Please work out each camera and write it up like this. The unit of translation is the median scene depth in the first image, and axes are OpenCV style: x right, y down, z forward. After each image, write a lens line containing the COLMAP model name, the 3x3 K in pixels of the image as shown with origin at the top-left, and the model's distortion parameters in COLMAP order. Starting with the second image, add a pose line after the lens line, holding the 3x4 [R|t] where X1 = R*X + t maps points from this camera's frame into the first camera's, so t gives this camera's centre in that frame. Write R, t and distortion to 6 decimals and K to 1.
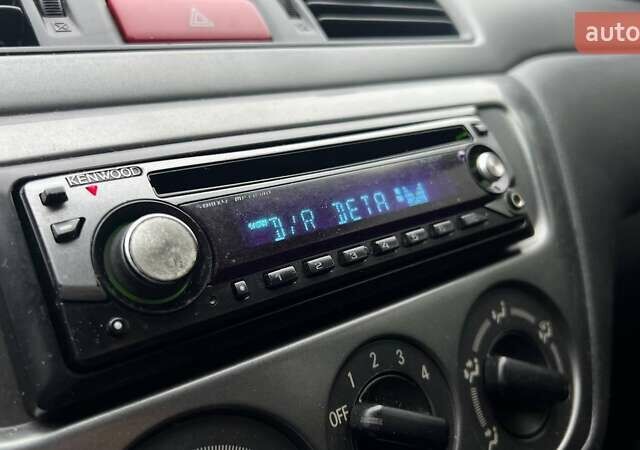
lens RADIAL K [[621.4, 0, 314.5], [0, 621.4, 221.3], [0, 0, 1]] dist [0.050505, 0.000000]
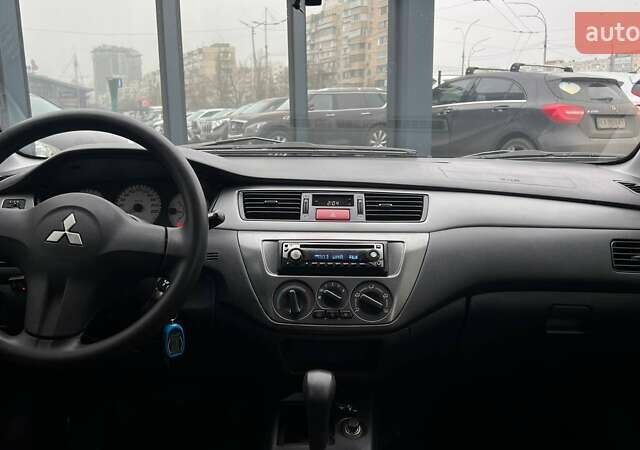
lens RADIAL K [[621.4, 0, 317.7], [0, 621.4, 226.2], [0, 0, 1]] dist [0.050505, 0.000000]
pose [[0.775272, 0.132898, -0.617488, 3.721169], [-0.200795, 0.978756, -0.041453, -0.027731], [0.598861, 0.156126, 0.785487, -3.883124]]
